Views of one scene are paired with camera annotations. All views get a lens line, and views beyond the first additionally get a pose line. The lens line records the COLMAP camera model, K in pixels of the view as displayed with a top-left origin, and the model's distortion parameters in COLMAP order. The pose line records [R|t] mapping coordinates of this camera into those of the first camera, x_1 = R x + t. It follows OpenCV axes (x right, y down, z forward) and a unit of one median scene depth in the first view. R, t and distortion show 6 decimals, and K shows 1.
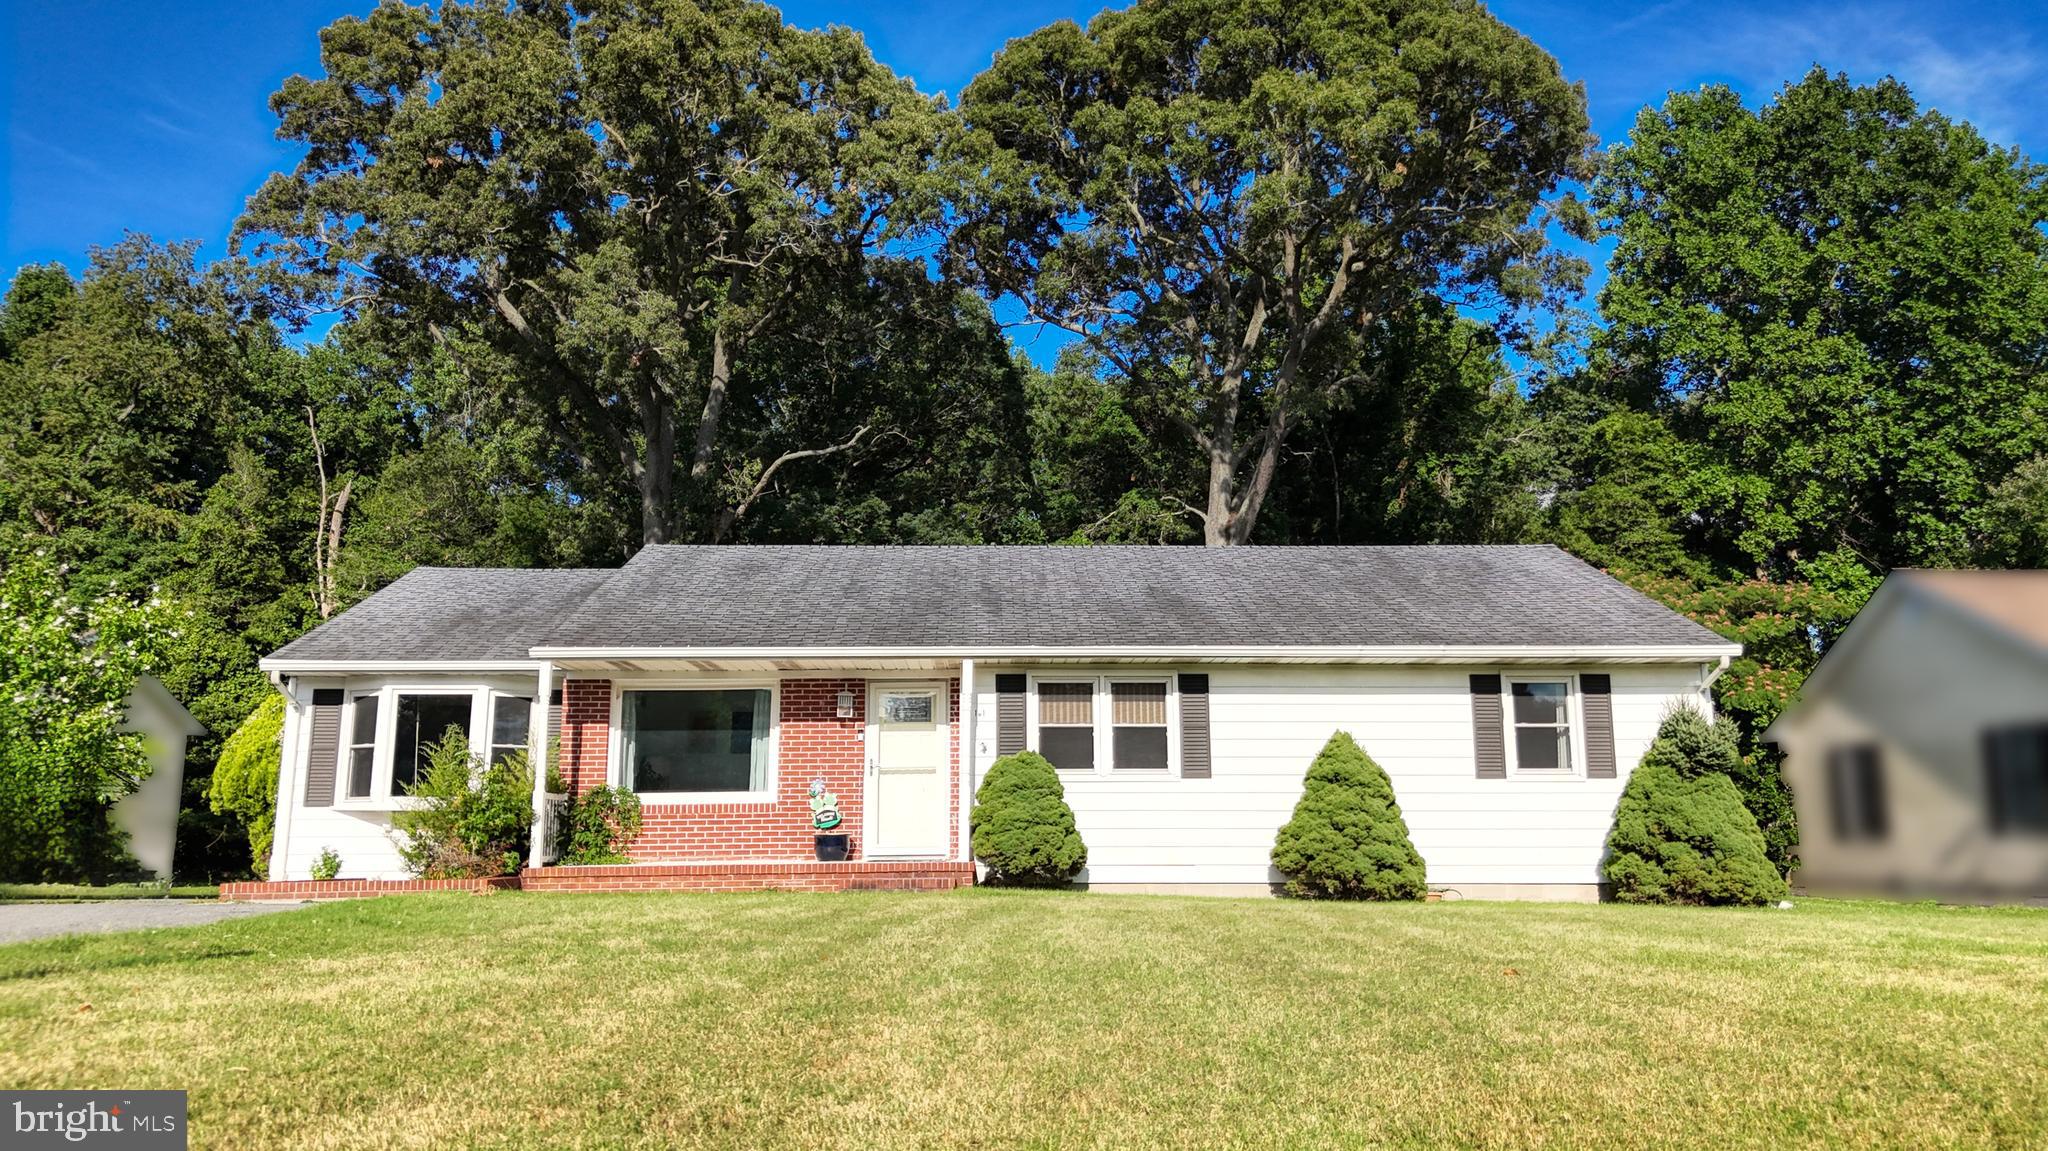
lens RADIAL K [[1528.1, 0, 1024.0], [0, 1528.1, 575.5], [0, 0, 1]] dist [0.084677, -0.100183]
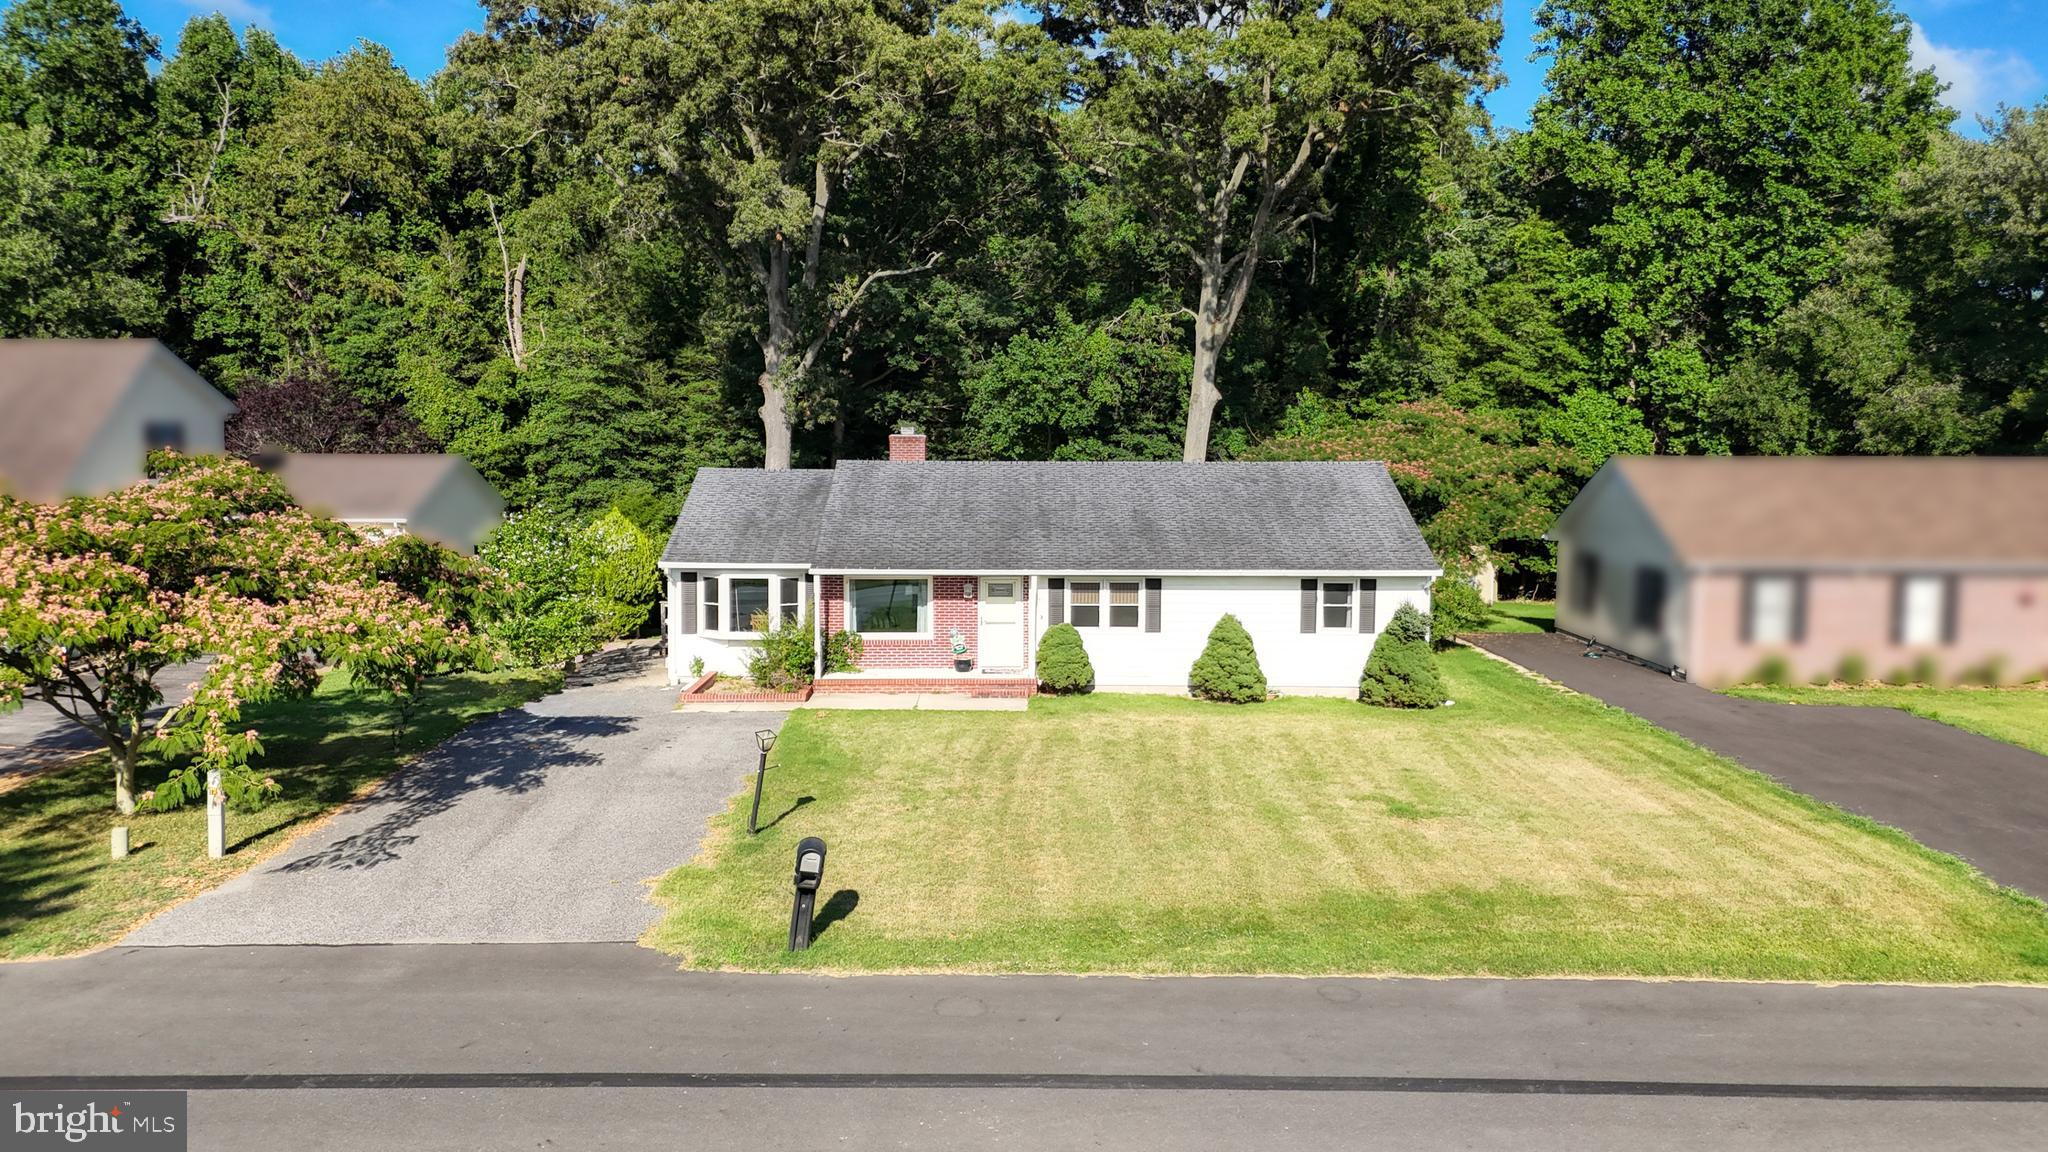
lens RADIAL K [[1507.4, 0, 1016.2], [0, 1507.4, 565.4], [0, 0, 1]] dist [0.090459, -0.099874]
pose [[0.999767, 0.011444, -0.018282, -0.023426], [-0.006242, 0.964865, 0.262672, -0.424826], [0.020646, -0.262497, 0.964712, -0.763944]]
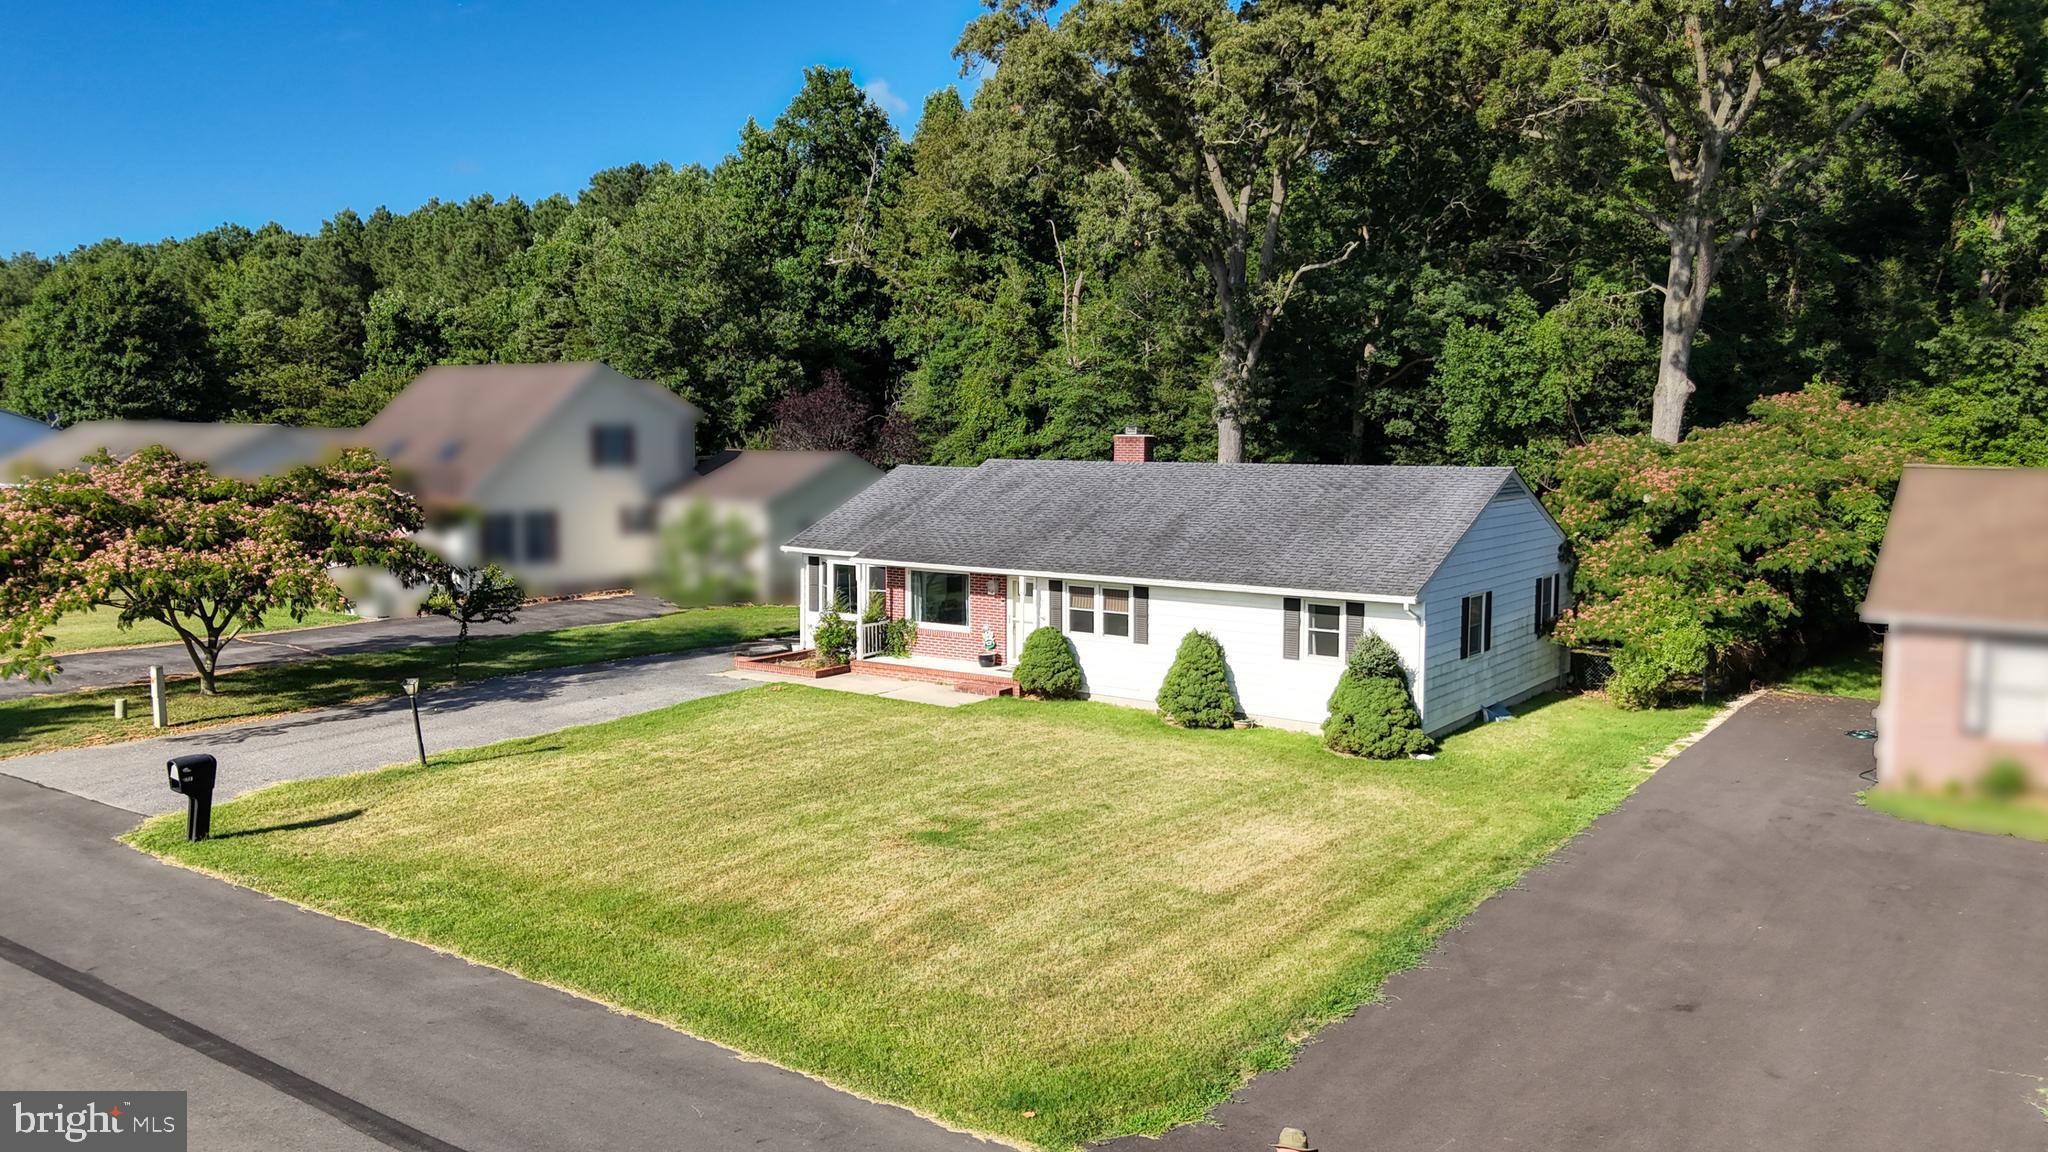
lens RADIAL K [[1451.1, 0, 1026.0], [0, 1451.1, 666.8], [0, 0, 1]] dist [0.074431, -0.091584]
pose [[0.801687, 0.105380, -0.588381, 0.985842], [0.096594, 0.948560, 0.301502, -0.363282], [0.589887, -0.298544, 0.750269, -0.373696]]
